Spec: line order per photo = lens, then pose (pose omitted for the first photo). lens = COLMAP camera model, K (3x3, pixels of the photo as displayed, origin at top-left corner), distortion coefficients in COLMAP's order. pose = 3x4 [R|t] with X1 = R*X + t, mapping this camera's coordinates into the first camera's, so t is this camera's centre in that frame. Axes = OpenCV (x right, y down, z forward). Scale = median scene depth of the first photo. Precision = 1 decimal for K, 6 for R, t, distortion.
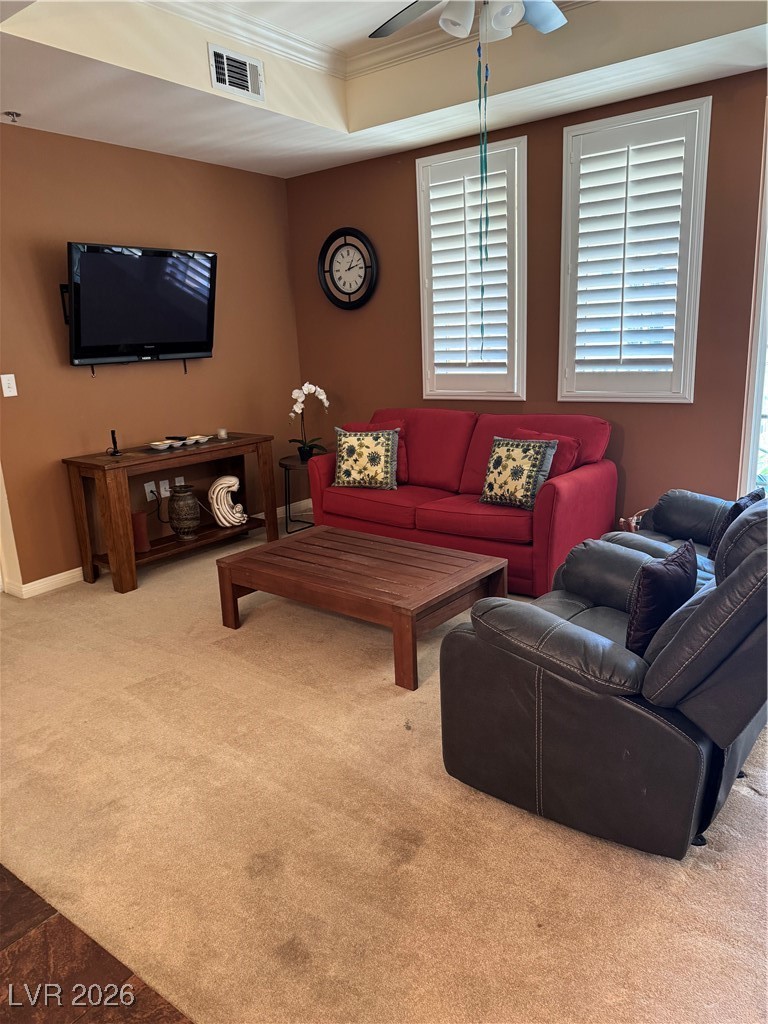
lens RADIAL K [[717.2, 0, 378.8], [0, 717.2, 510.0], [0, 0, 1]] dist [0.082111, -0.110022]
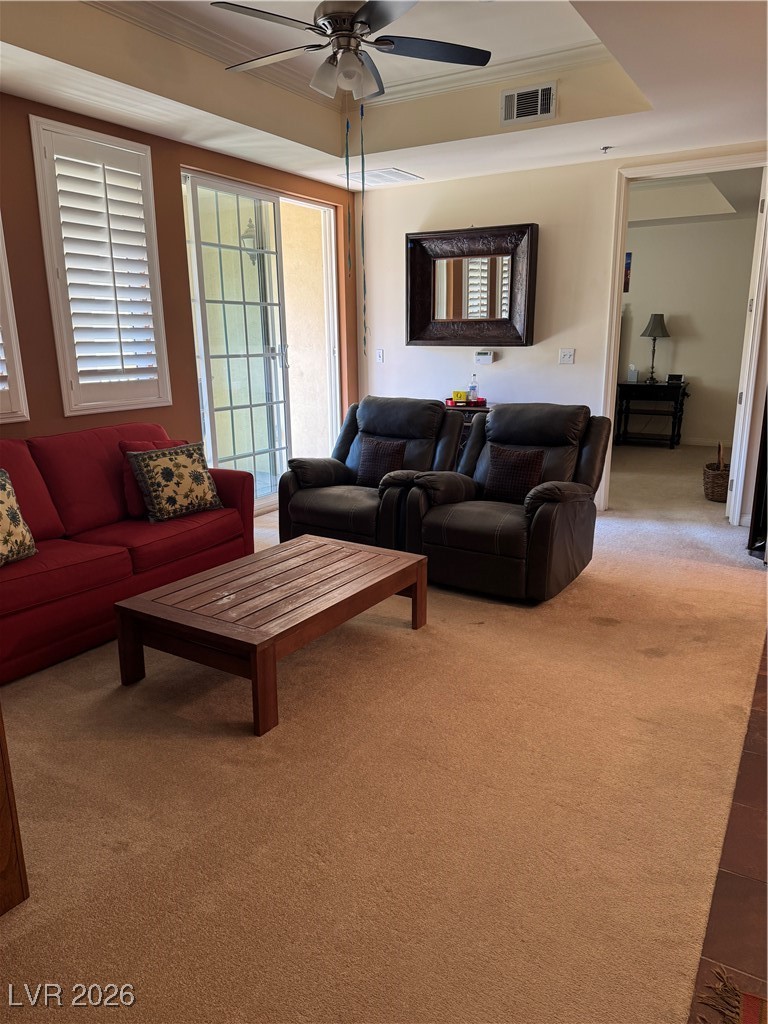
lens RADIAL K [[717.2, 0, 389.2], [0, 717.2, 519.4], [0, 0, 1]] dist [0.082111, -0.110022]
pose [[-0.104232, -0.202597, 0.973699, -0.785830], [0.244288, 0.943824, 0.222531, -0.147565], [-0.964085, 0.261058, -0.048884, 0.763840]]
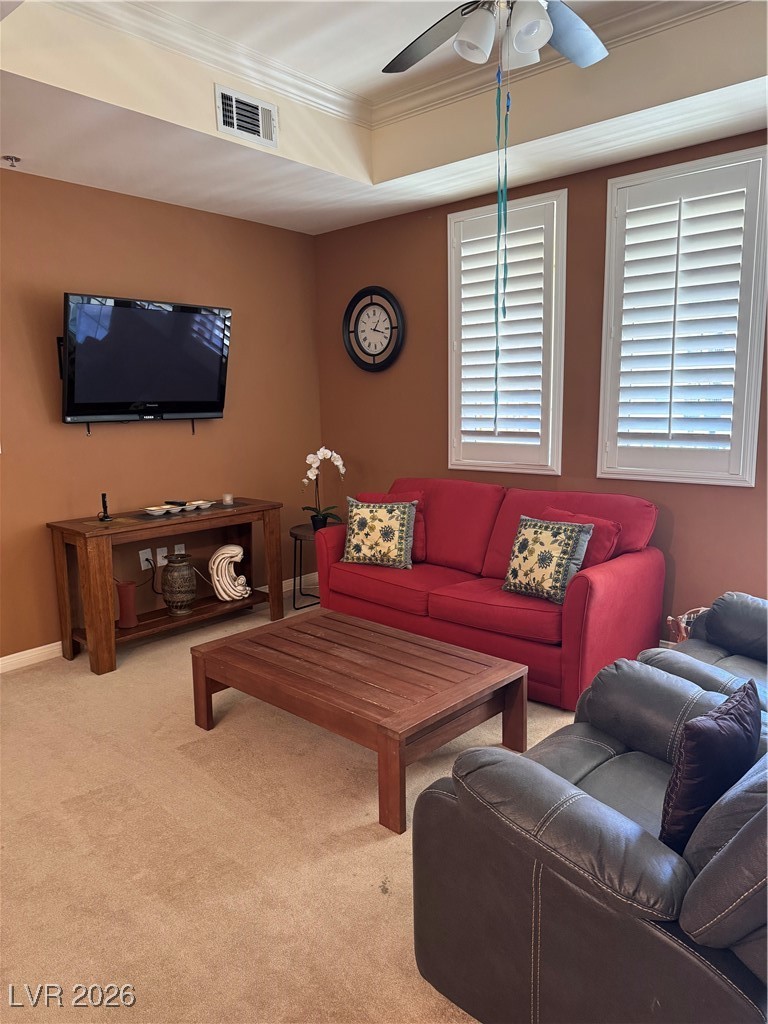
lens RADIAL K [[717.2, 0, 380.1], [0, 717.2, 514.3], [0, 0, 1]] dist [0.082111, -0.110022]
pose [[0.997062, 0.037132, -0.066993, 0.047971], [-0.042150, 0.996284, -0.075104, -0.030954], [0.063956, 0.077707, 0.994923, 0.114840]]
